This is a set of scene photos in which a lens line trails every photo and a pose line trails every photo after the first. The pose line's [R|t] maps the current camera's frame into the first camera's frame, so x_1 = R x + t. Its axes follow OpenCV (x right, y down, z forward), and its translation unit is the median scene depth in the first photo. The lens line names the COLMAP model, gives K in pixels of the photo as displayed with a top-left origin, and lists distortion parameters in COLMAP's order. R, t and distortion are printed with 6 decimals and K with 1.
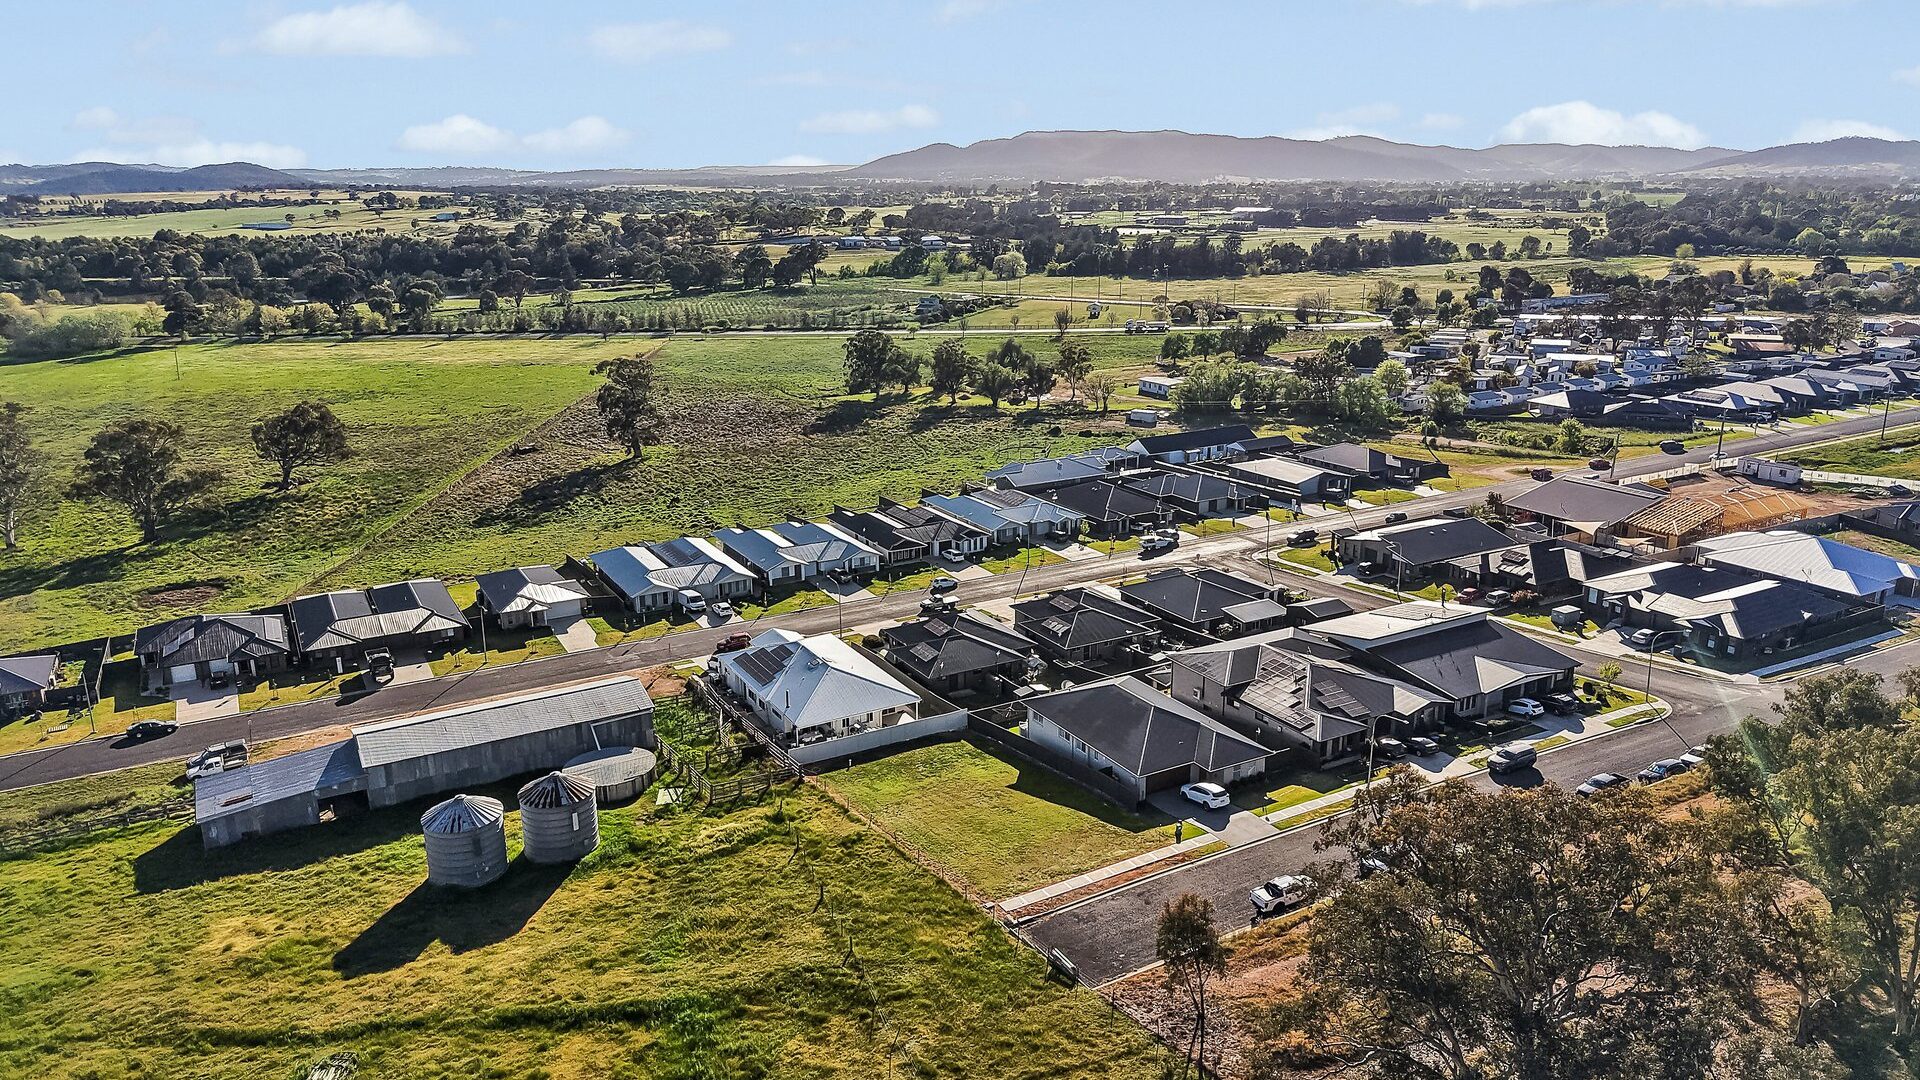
lens RADIAL K [[1295.6, 0, 963.6], [0, 1295.6, 544.8], [0, 0, 1]] dist [0.047142, -0.067421]
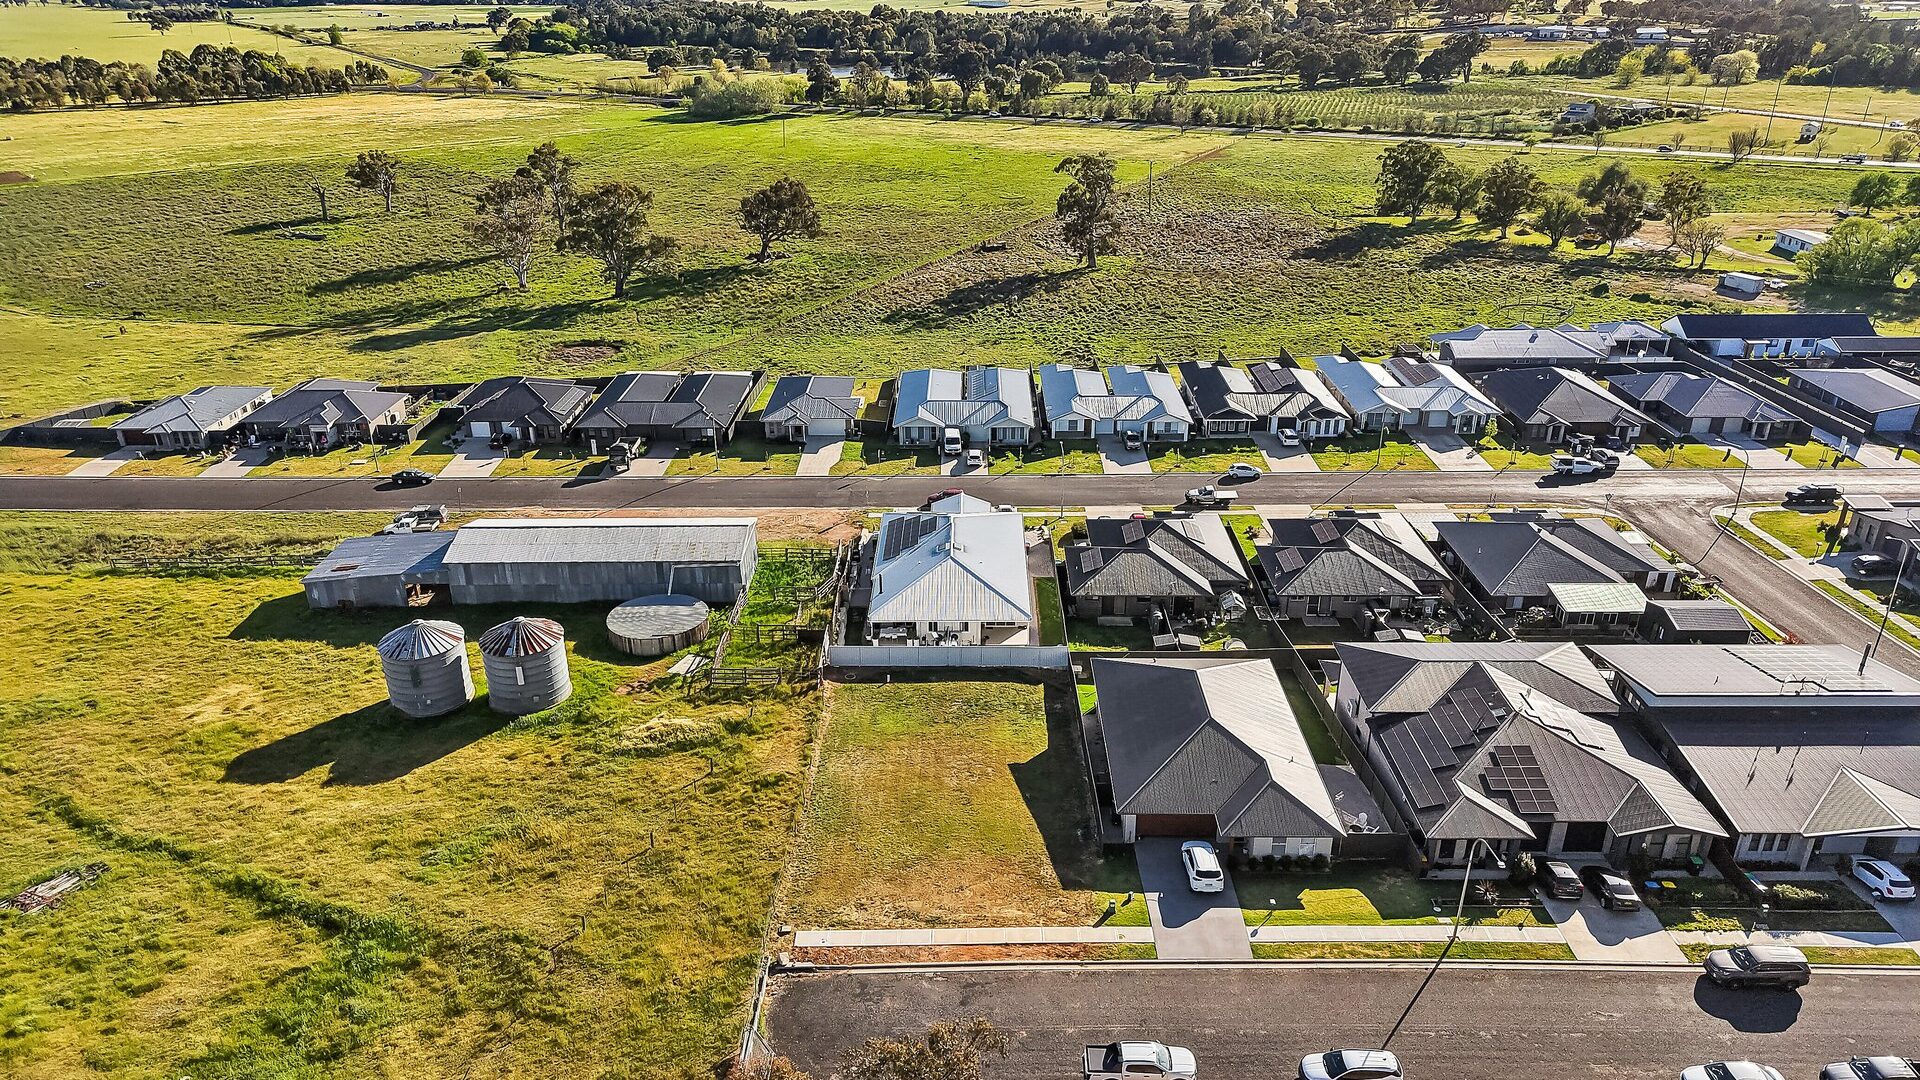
lens RADIAL K [[1296.0, 0, 960.0], [0, 1296.0, 540.0], [0, 0, 1]] dist [0.009664, -0.007199]
pose [[0.866274, 0.205824, -0.455198, 0.250304], [-0.136673, 0.974063, 0.180337, -0.059765], [0.480509, -0.094008, 0.871937, 0.248024]]
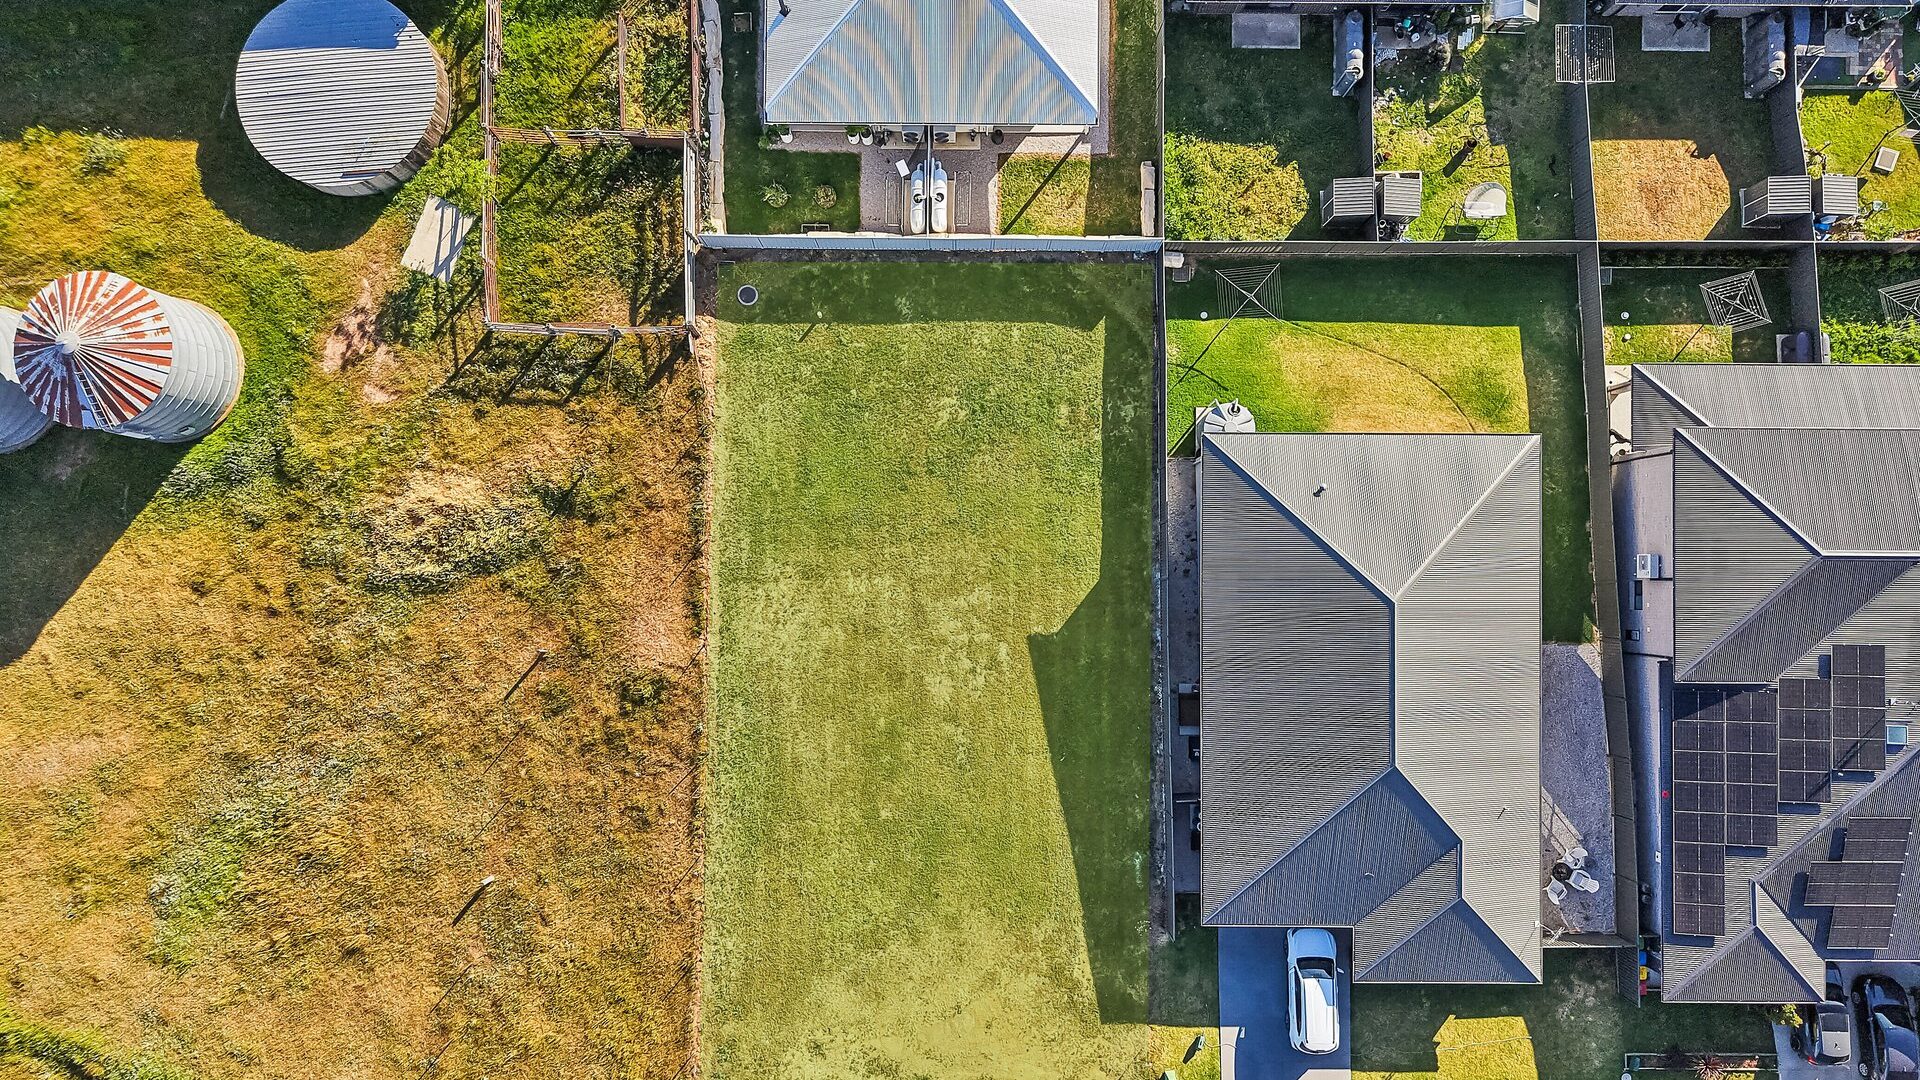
lens RADIAL K [[1296.0, 0, 960.0], [0, 1296.0, 540.0], [0, 0, 1]] dist [0.009664, -0.007199]
pose [[0.871221, 0.490881, -0.003192, -0.003007], [-0.142487, 0.259100, 0.955282, -0.200346], [0.469757, -0.831807, 0.295678, 0.663356]]
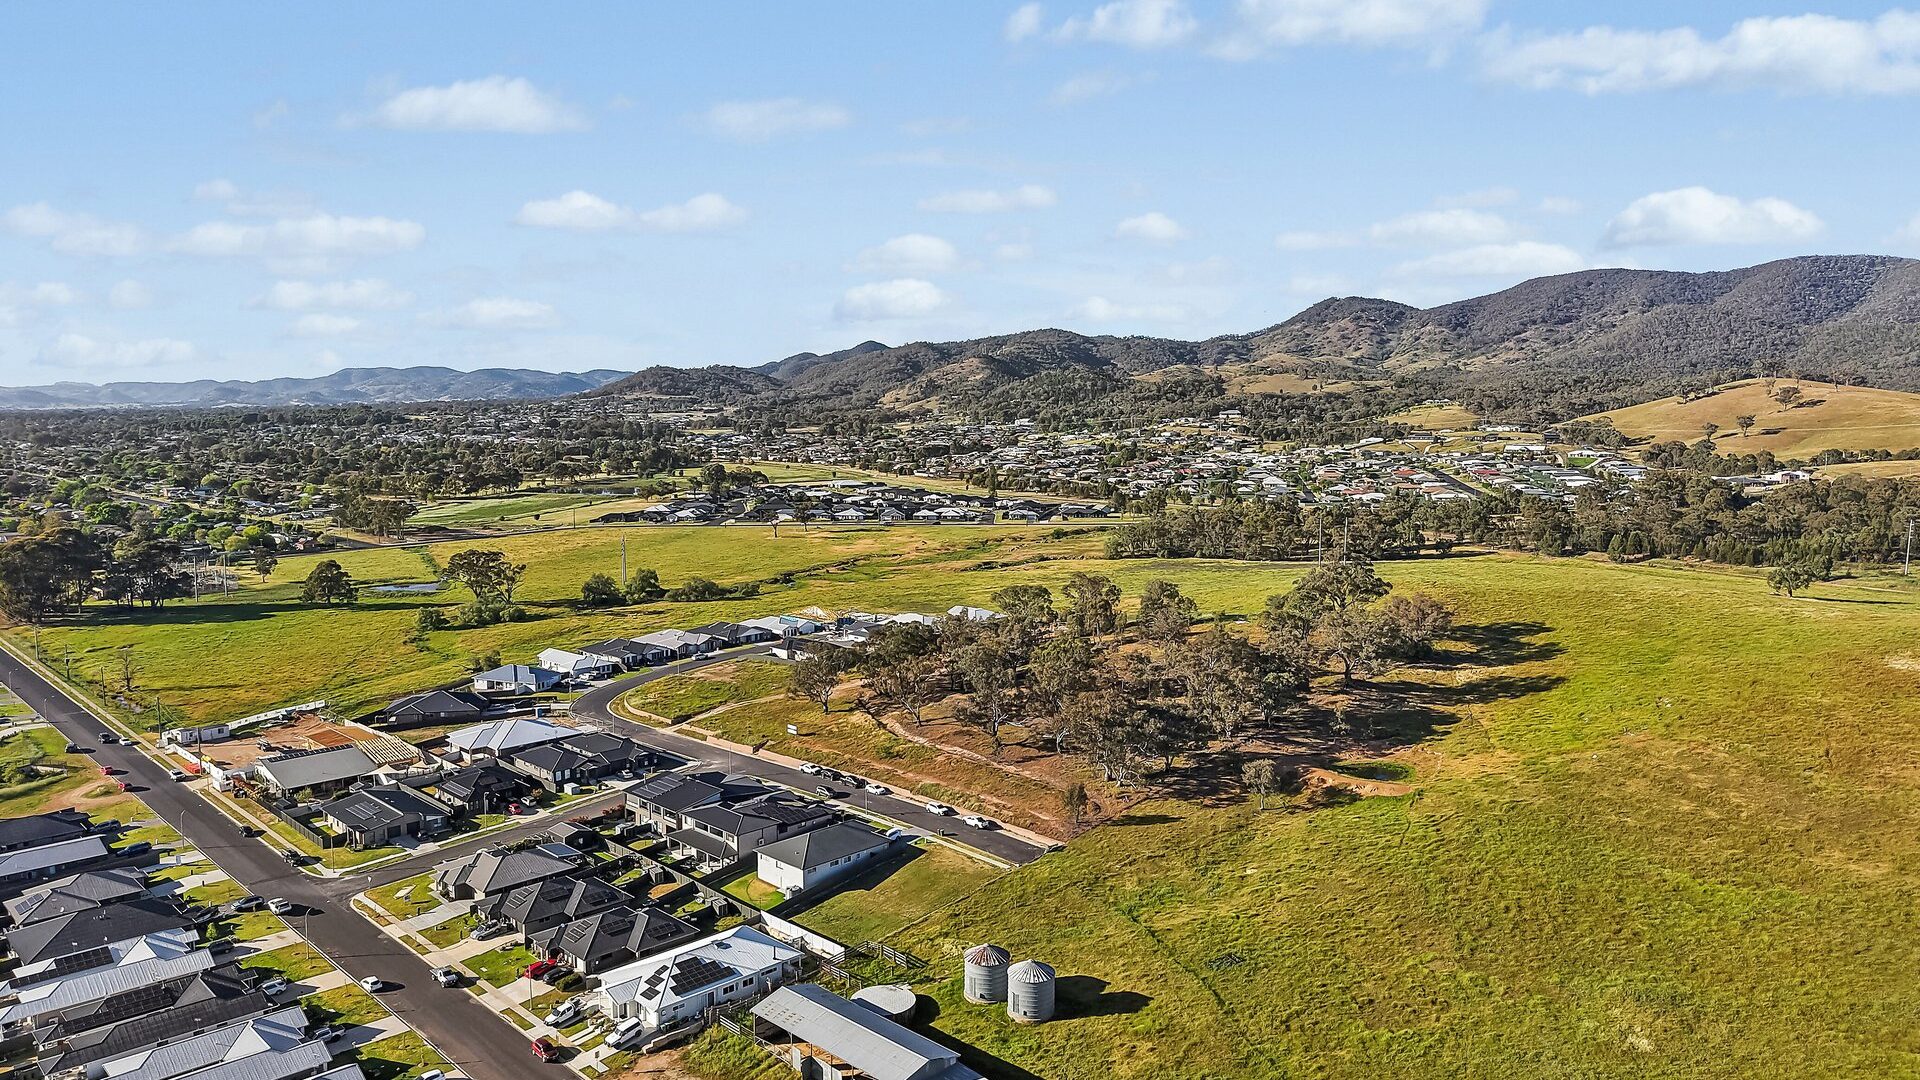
lens RADIAL K [[1296.0, 0, 960.0], [0, 1296.0, 540.0], [0, 0, 1]] dist [0.009664, -0.007199]
pose [[-0.261508, -0.090802, 0.960921, -1.236541], [0.266225, 0.950160, 0.162236, -0.389105], [-0.927760, 0.298247, -0.224300, 0.859330]]
